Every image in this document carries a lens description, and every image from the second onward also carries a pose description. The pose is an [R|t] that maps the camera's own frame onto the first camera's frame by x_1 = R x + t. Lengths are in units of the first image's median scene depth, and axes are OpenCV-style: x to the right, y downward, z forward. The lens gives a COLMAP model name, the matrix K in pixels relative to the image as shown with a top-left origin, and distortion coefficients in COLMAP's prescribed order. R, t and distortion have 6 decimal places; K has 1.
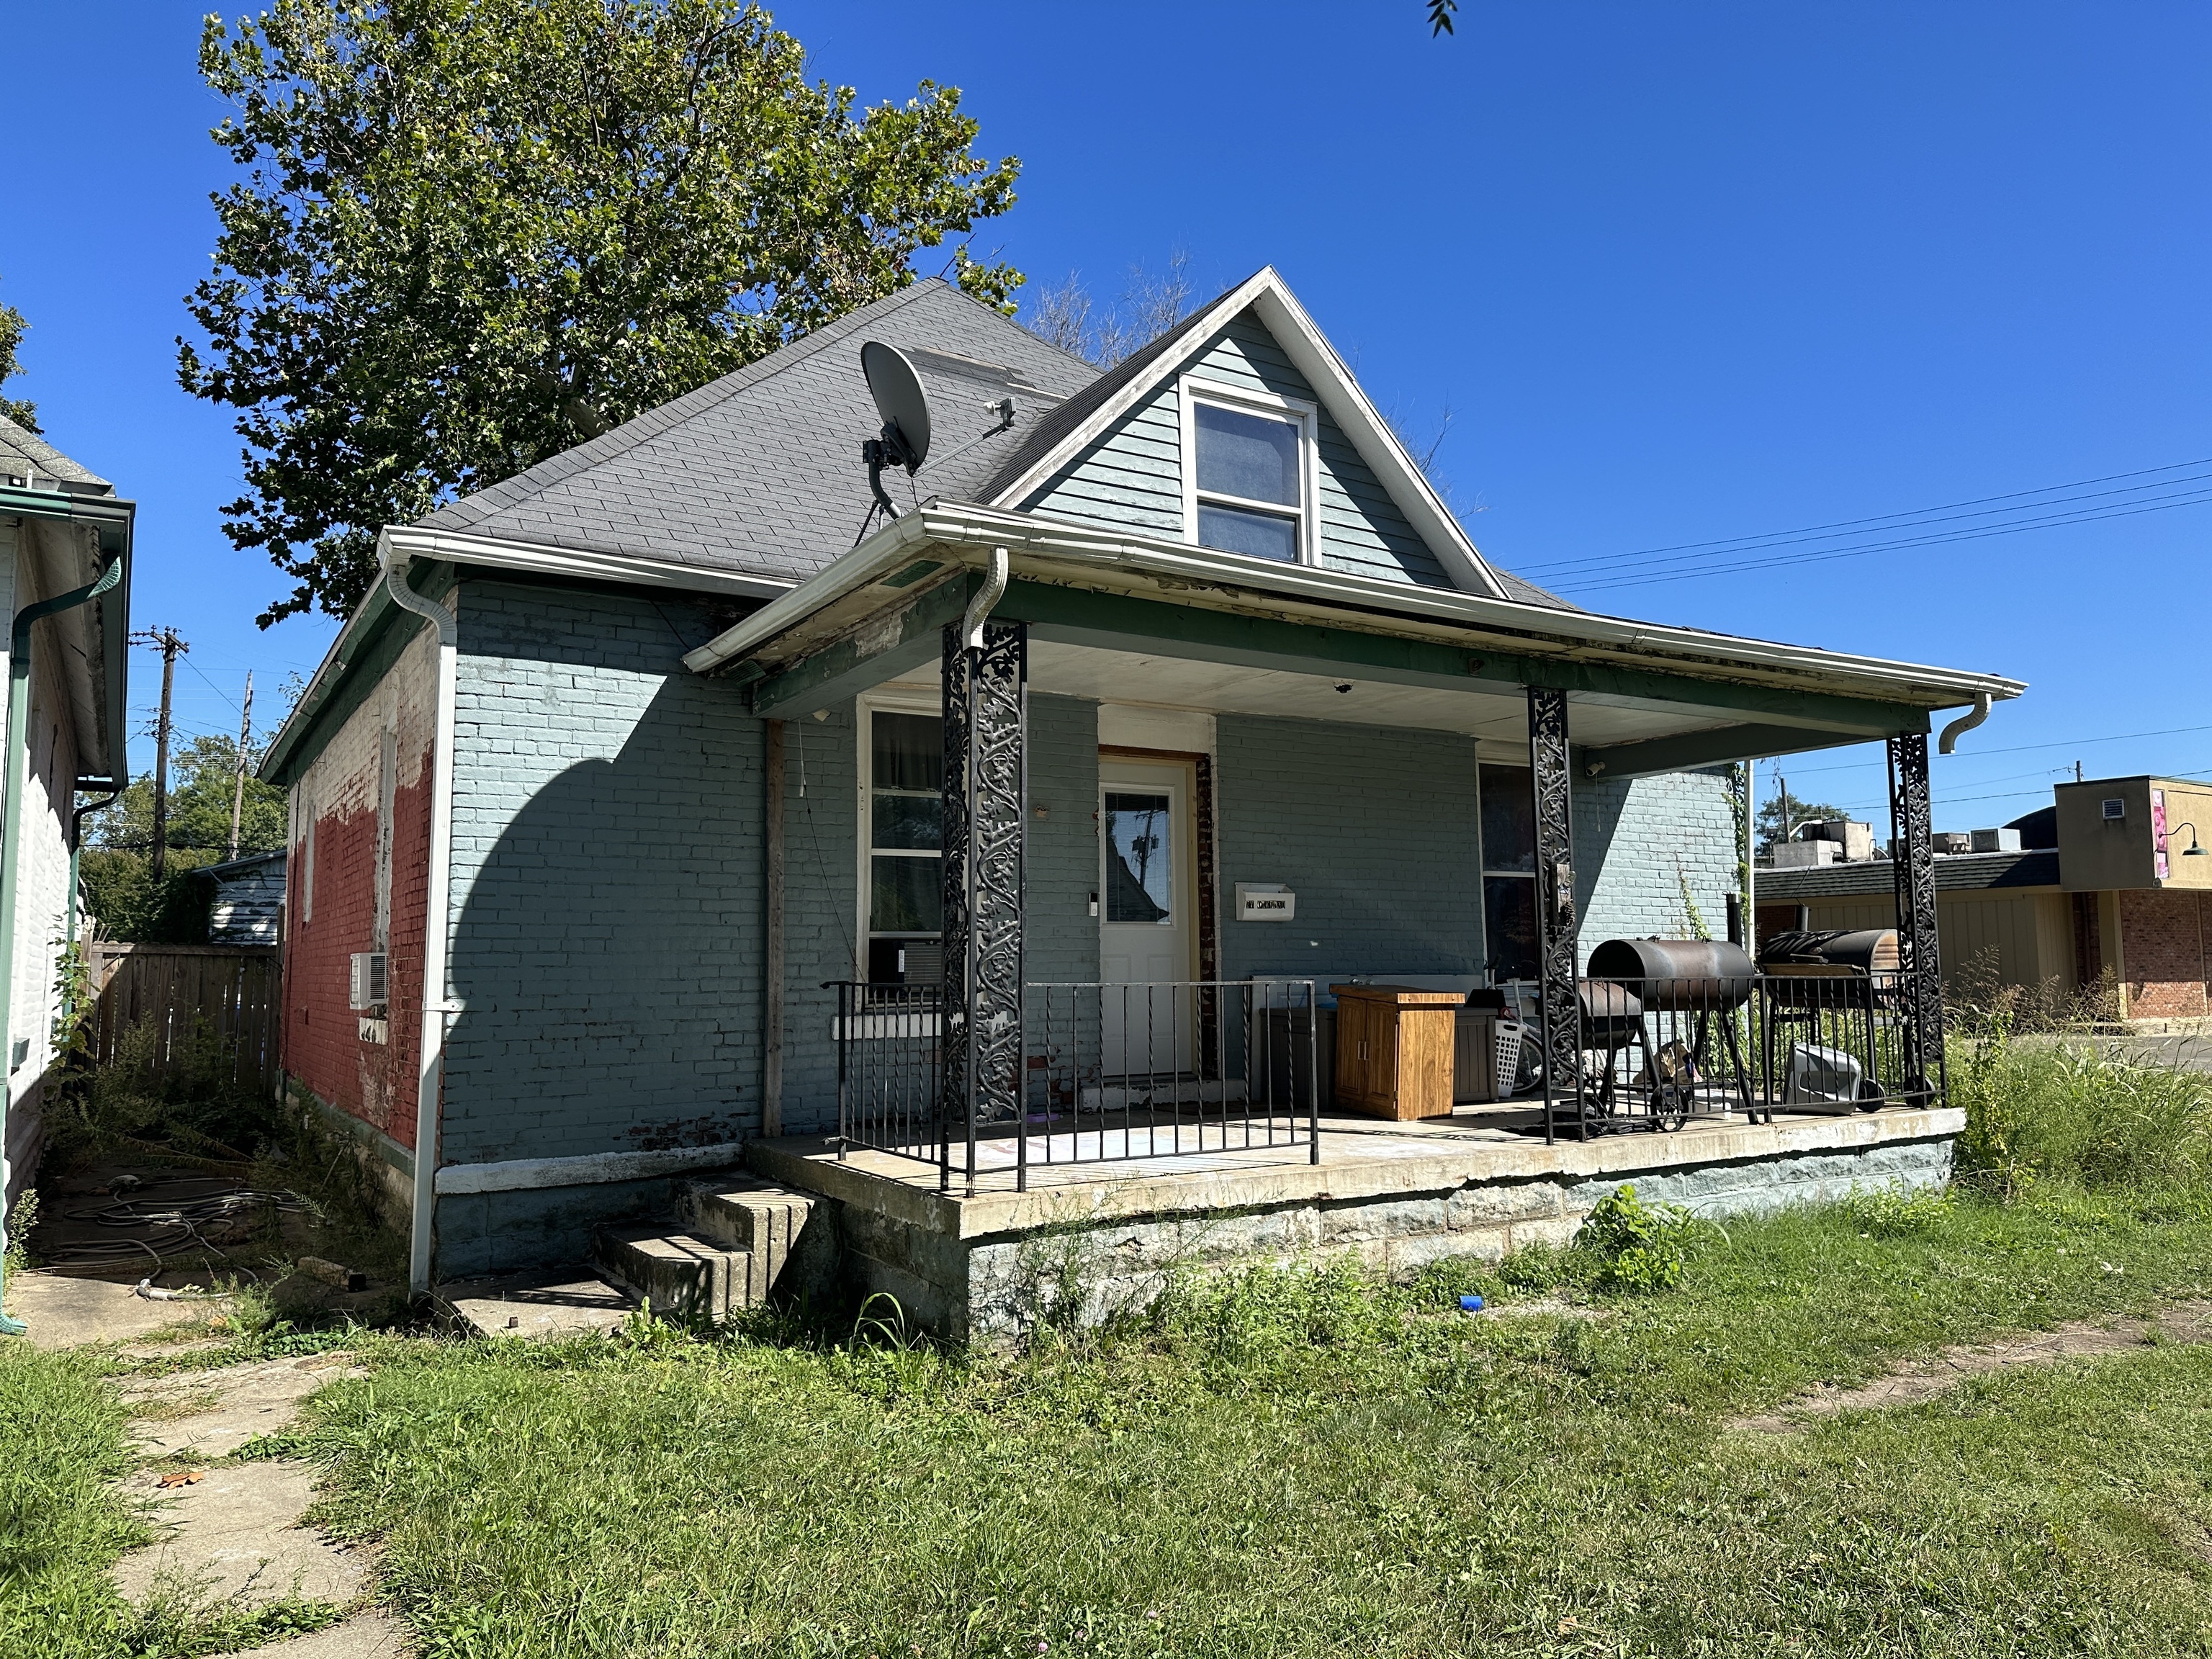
lens RADIAL K [[1574.6, 0, 1097.1], [0, 1574.6, 849.7], [0, 0, 1]] dist [-0.024355, -0.003496]
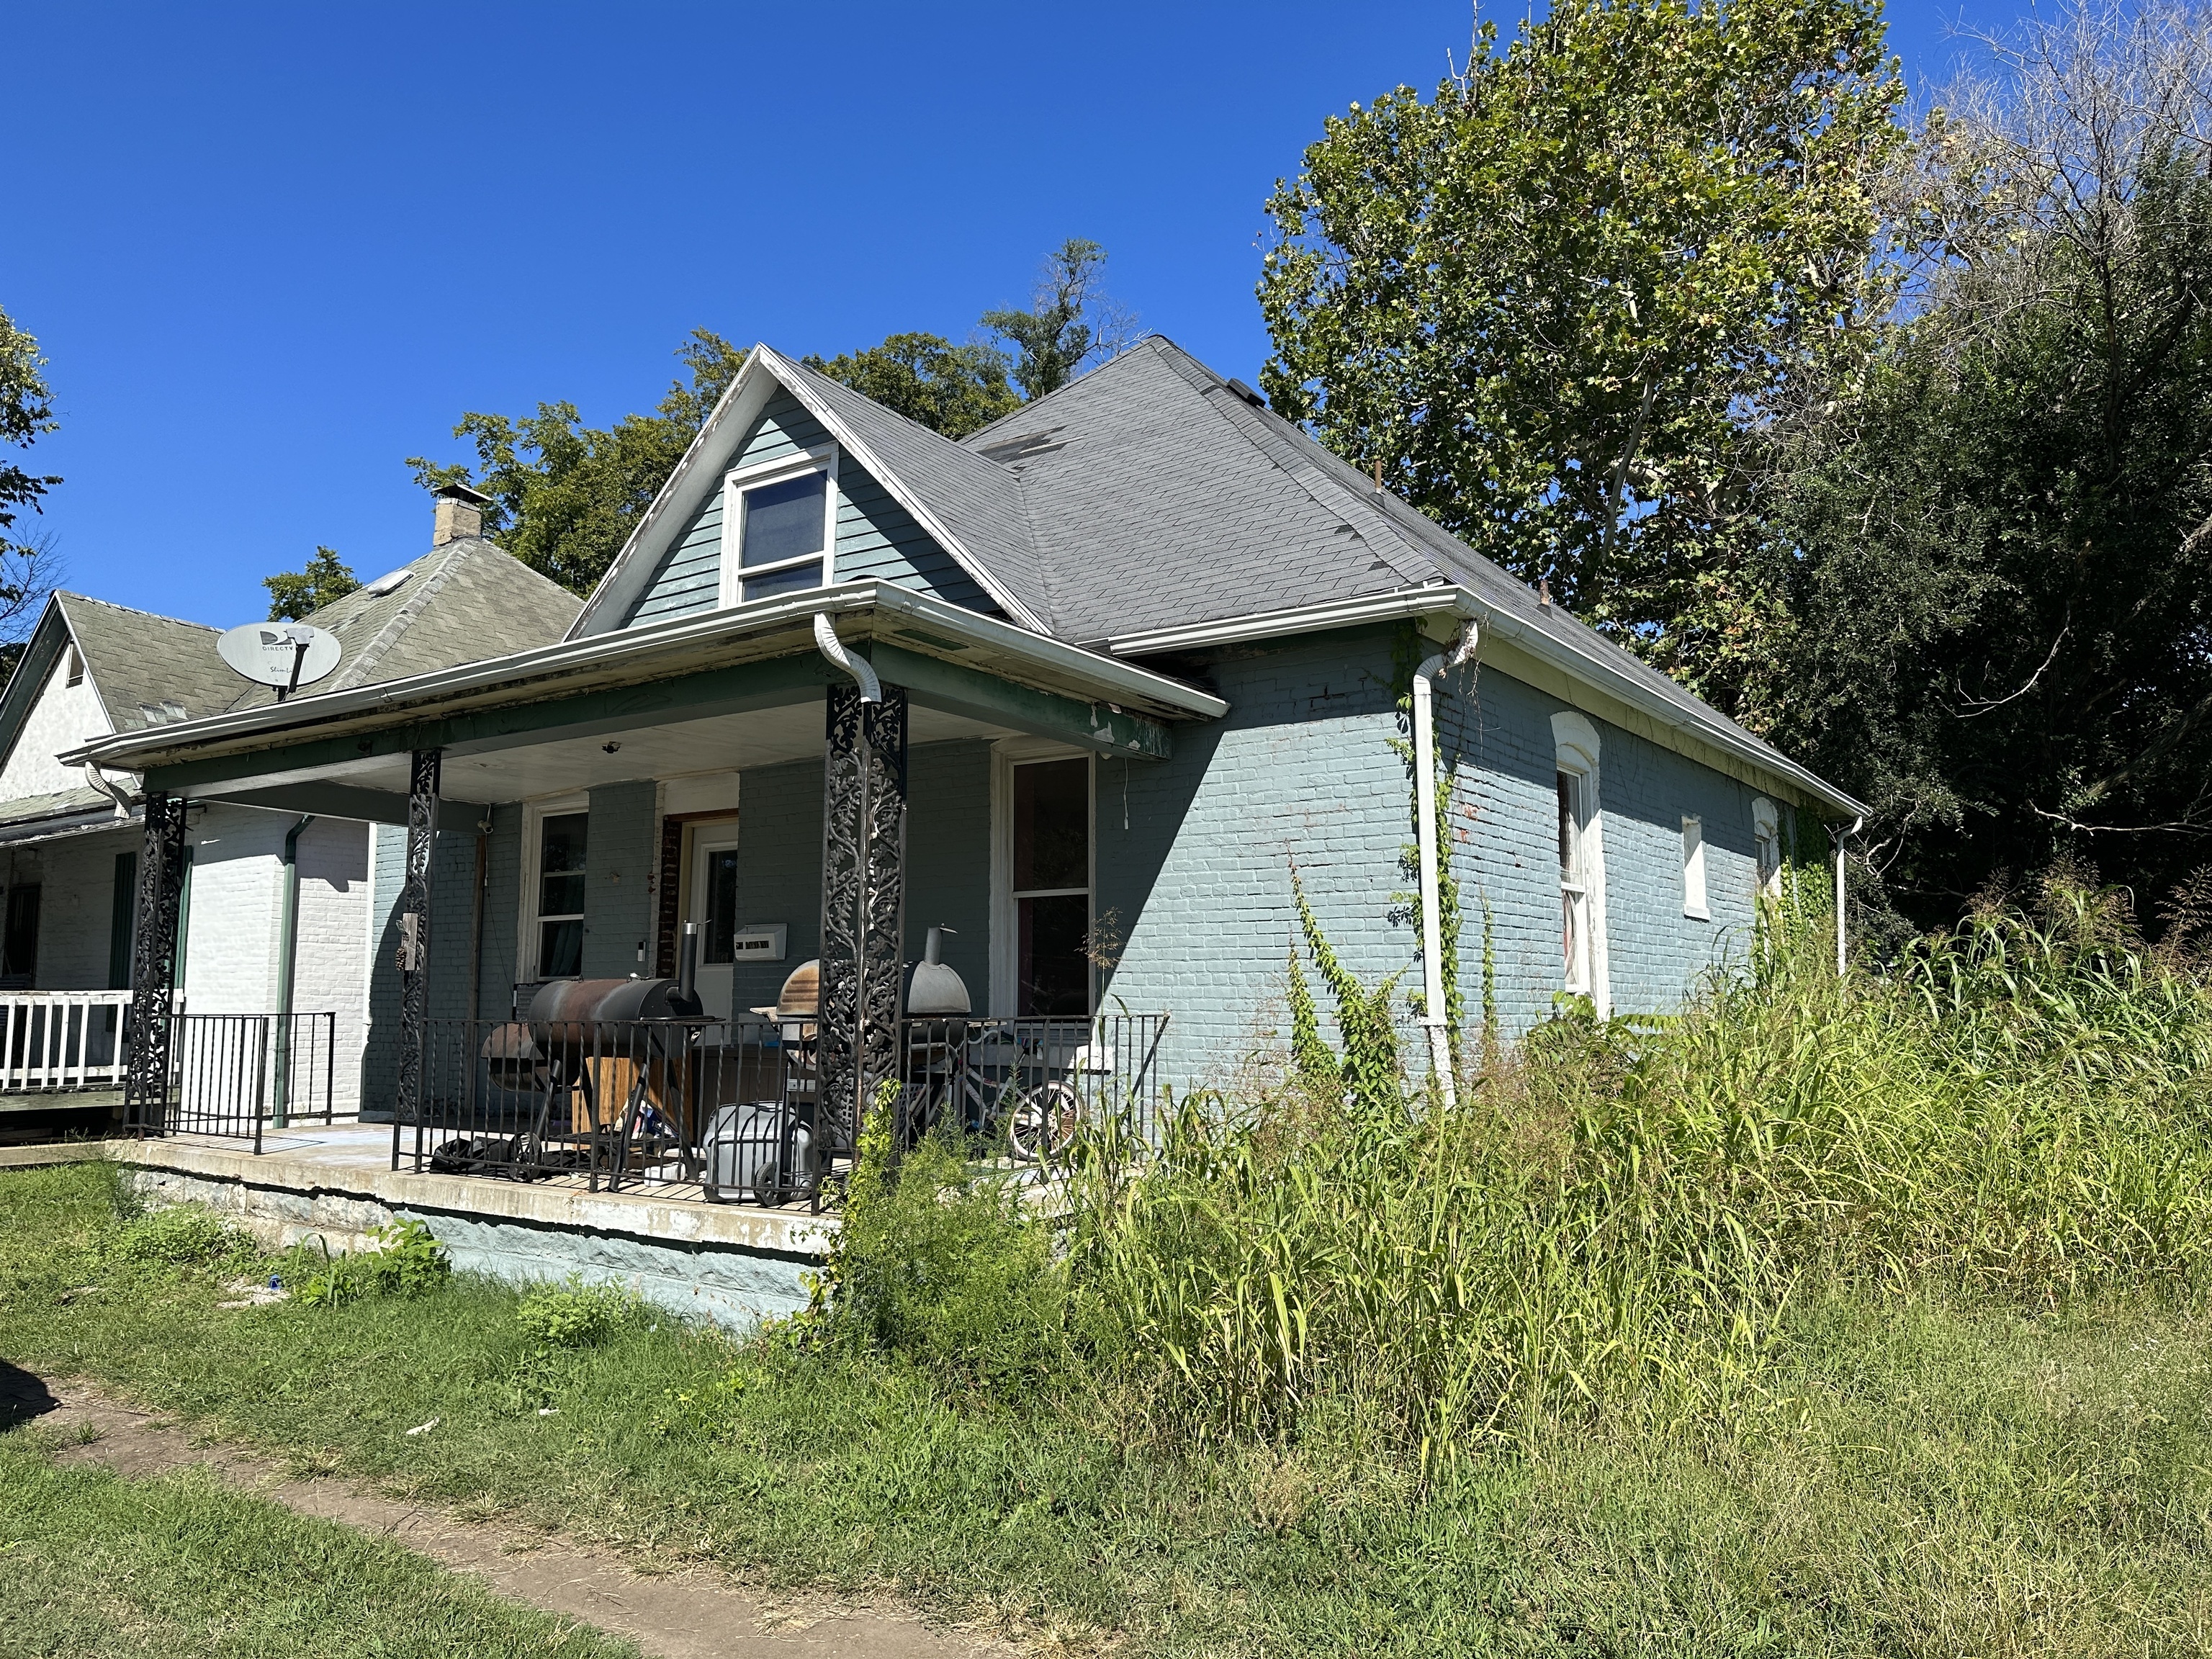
lens RADIAL K [[1574.6, 0, 1100.0], [0, 1574.6, 807.4], [0, 0, 1]] dist [-0.024355, -0.003496]
pose [[0.416362, -0.108436, -0.902710, 1.182481], [0.066754, 0.993829, -0.088592, 0.052776], [0.906745, -0.023373, 0.421031, 0.785265]]
